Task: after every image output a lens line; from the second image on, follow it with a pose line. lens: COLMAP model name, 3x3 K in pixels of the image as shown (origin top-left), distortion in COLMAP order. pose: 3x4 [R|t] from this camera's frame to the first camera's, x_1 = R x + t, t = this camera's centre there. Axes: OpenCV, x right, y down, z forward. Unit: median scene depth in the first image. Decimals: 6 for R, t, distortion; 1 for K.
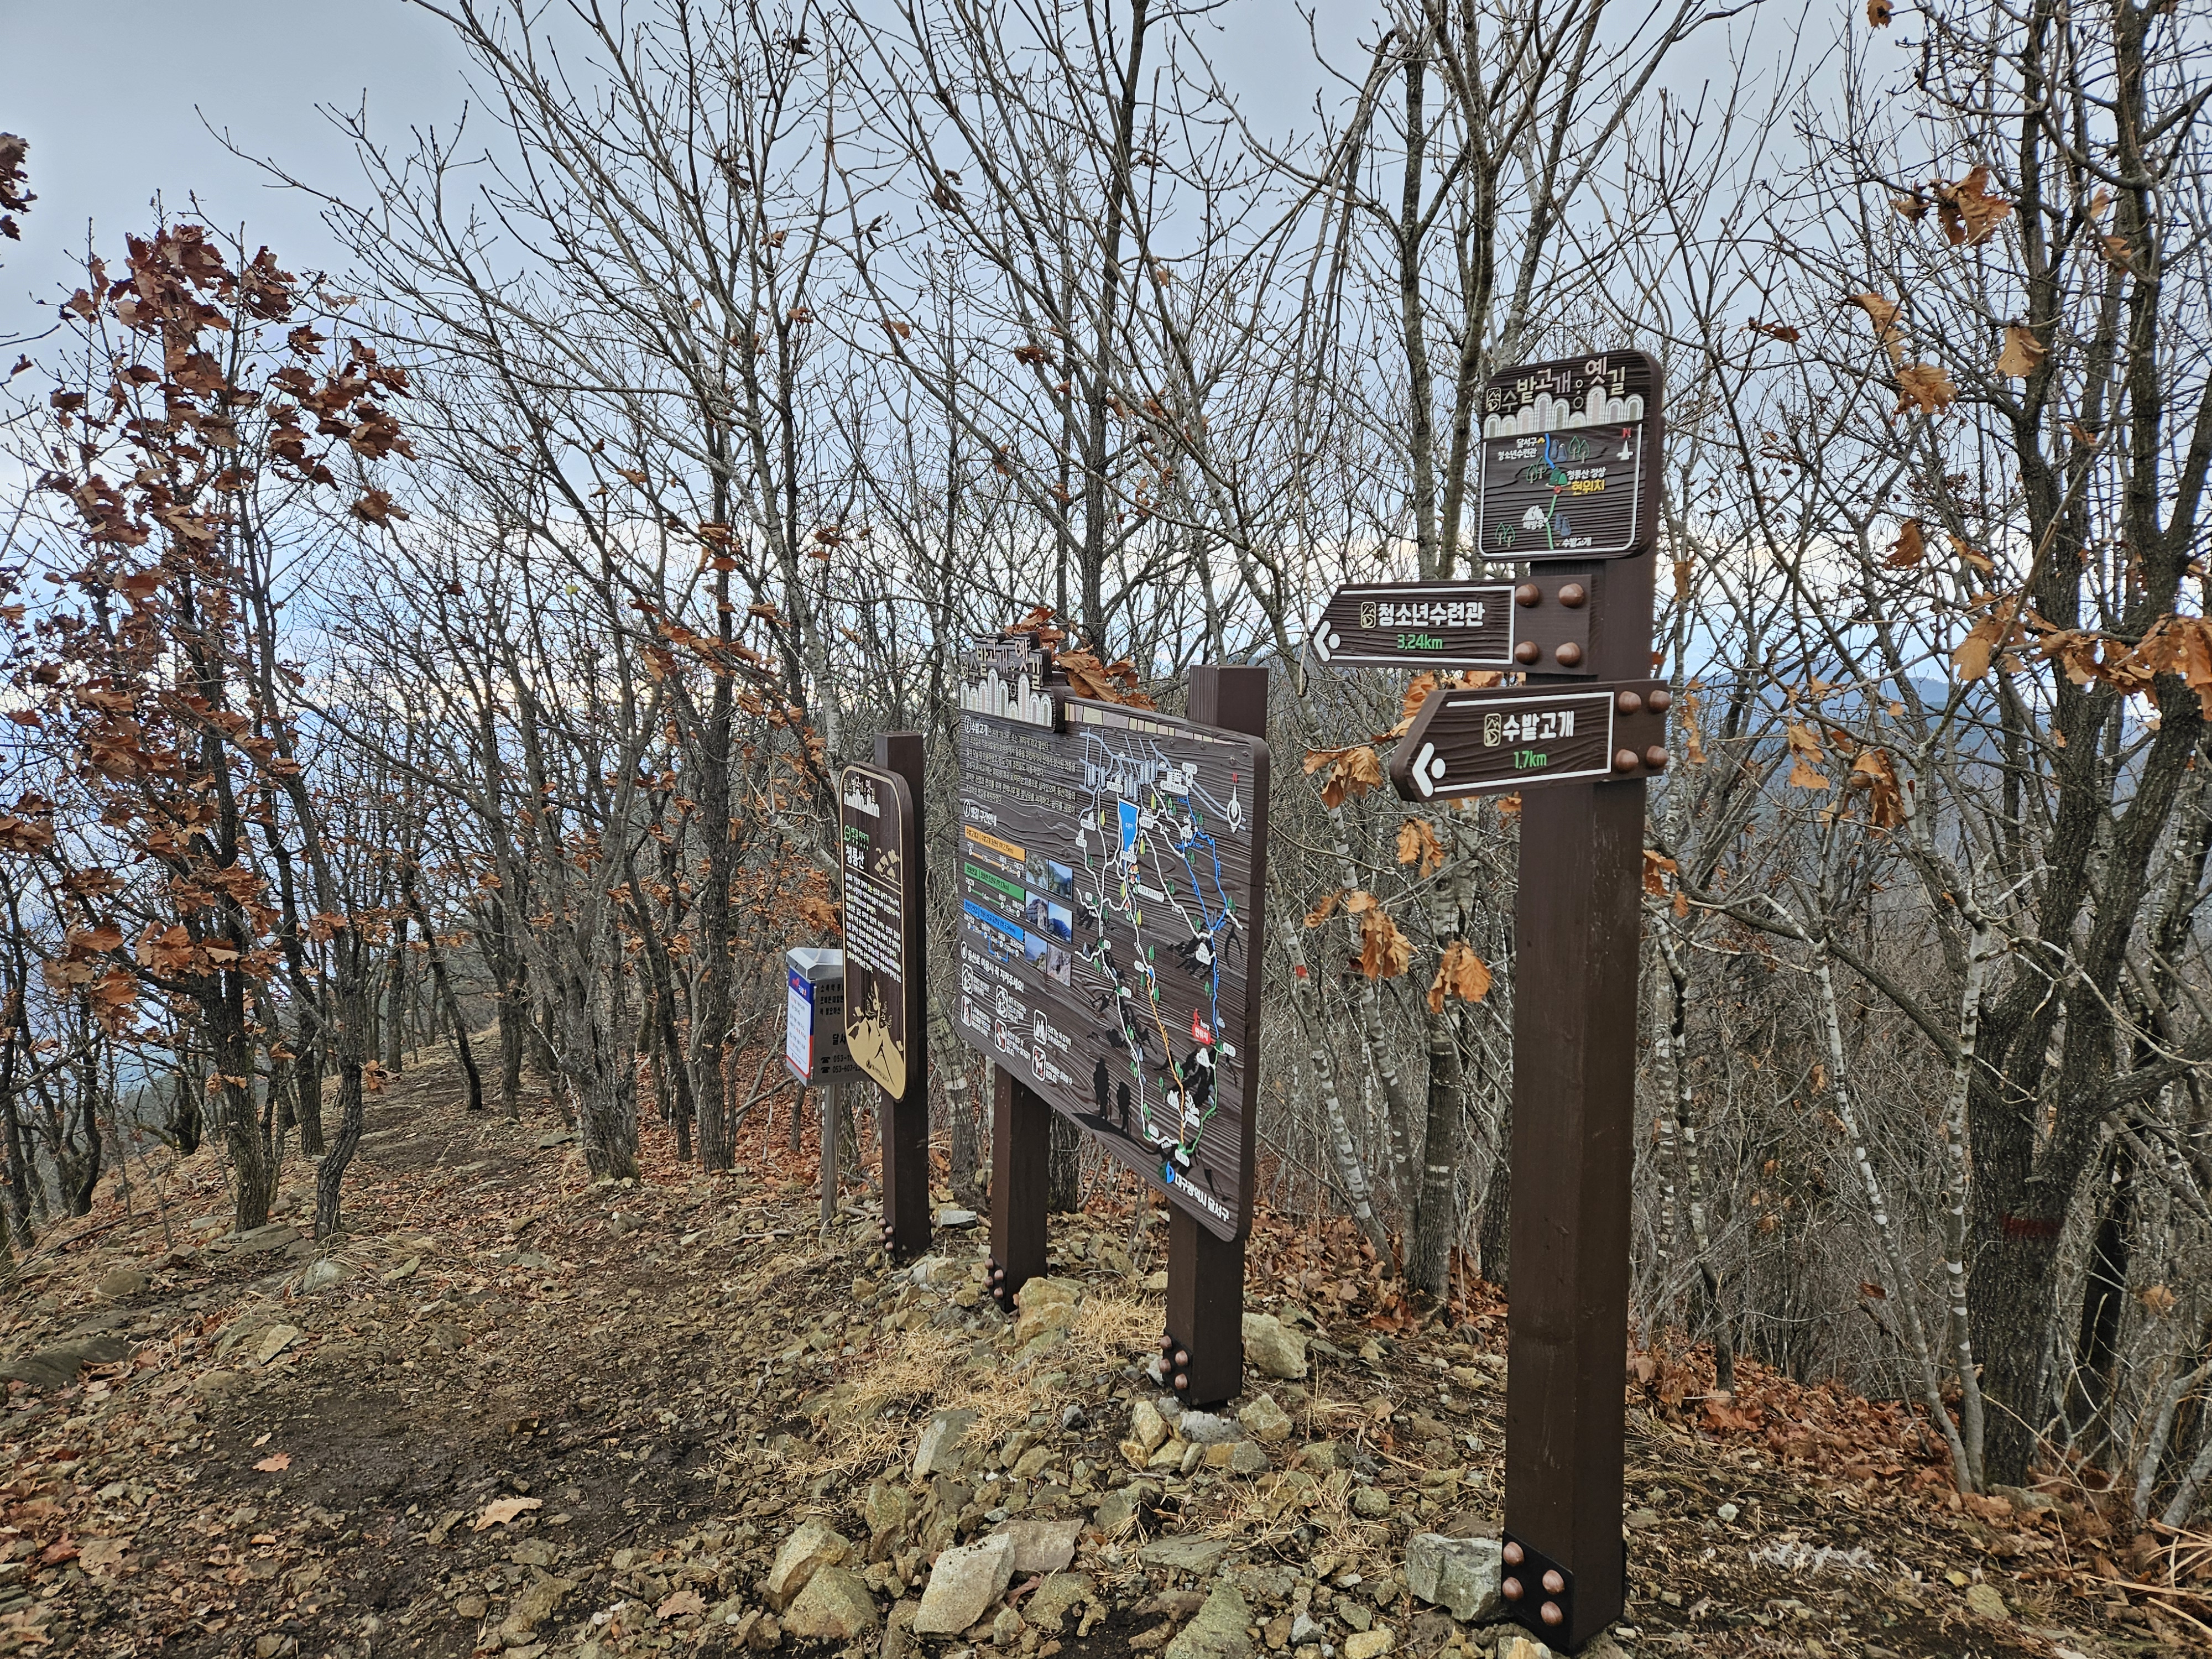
lens RADIAL K [[1511.1, 0, 1108.1], [0, 1511.1, 825.8], [0, 0, 1]] dist [0.064717, -0.081218]
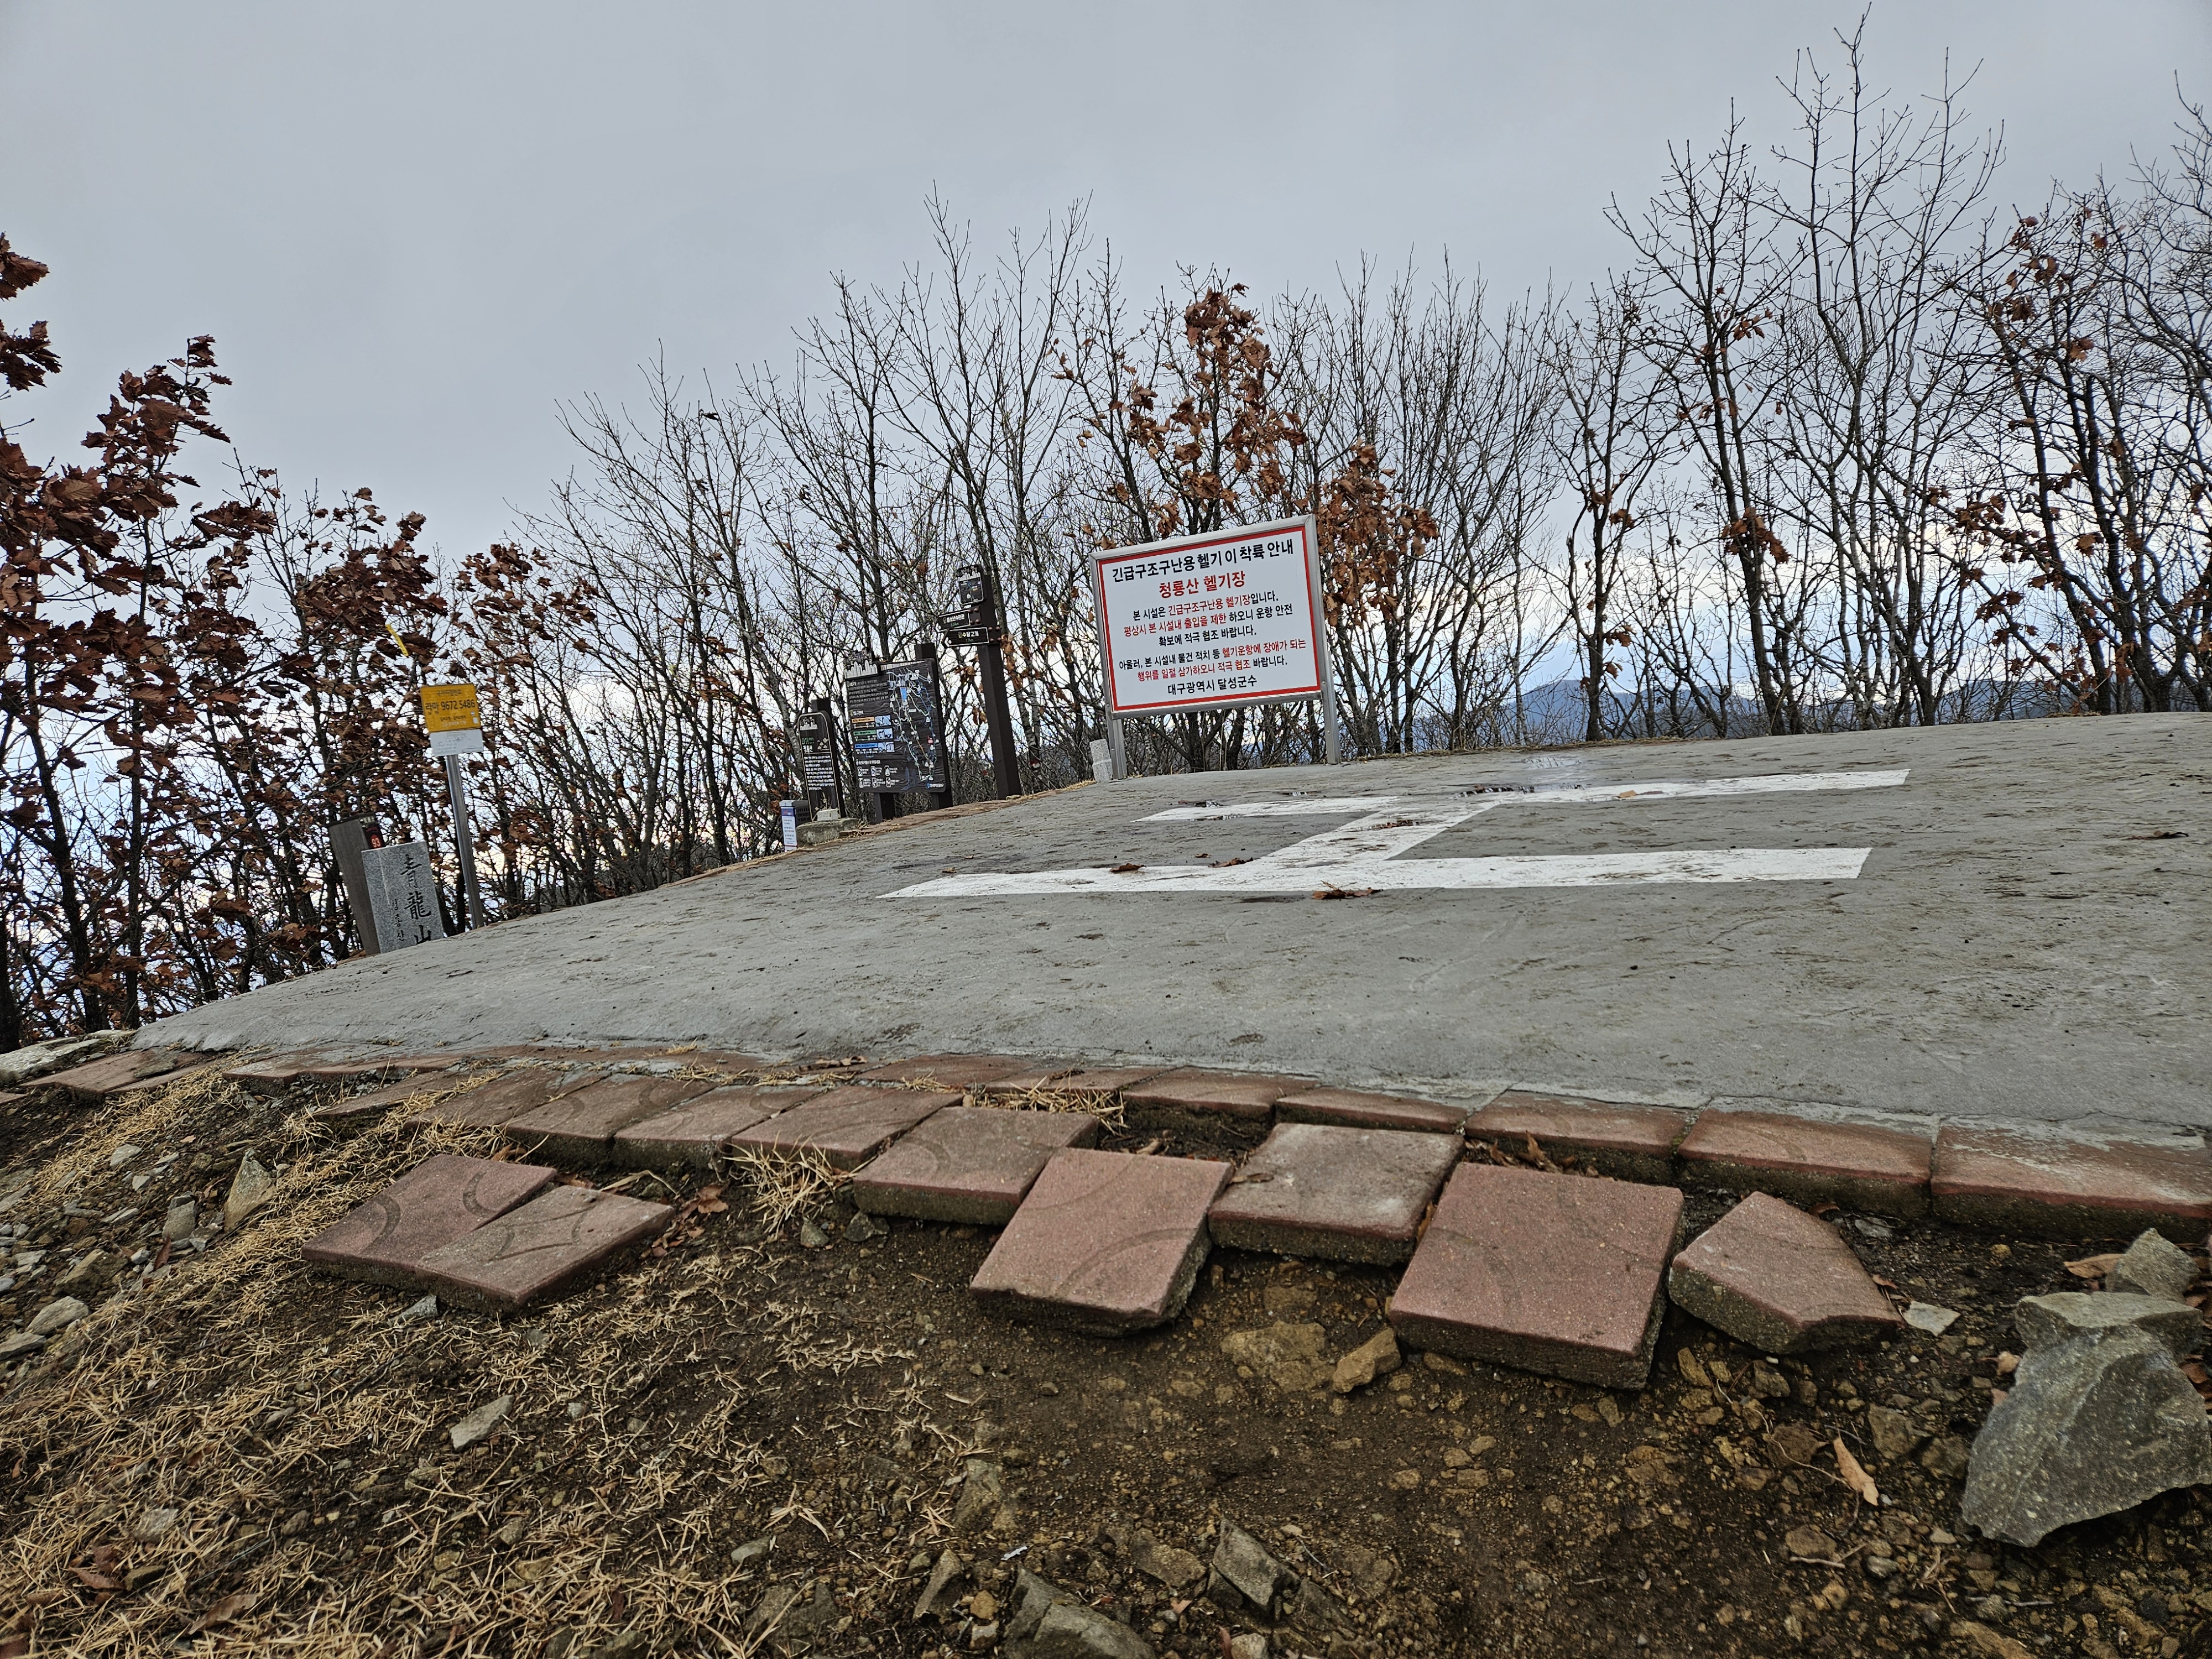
lens RADIAL K [[1511.1, 0, 1108.1], [0, 1511.1, 825.8], [0, 0, 1]] dist [0.064717, -0.081218]
pose [[0.982403, -0.141808, 0.121553, 0.003927], [0.149640, 0.987045, -0.057886, 0.301105], [-0.111770, 0.075056, 0.990896, -1.300245]]
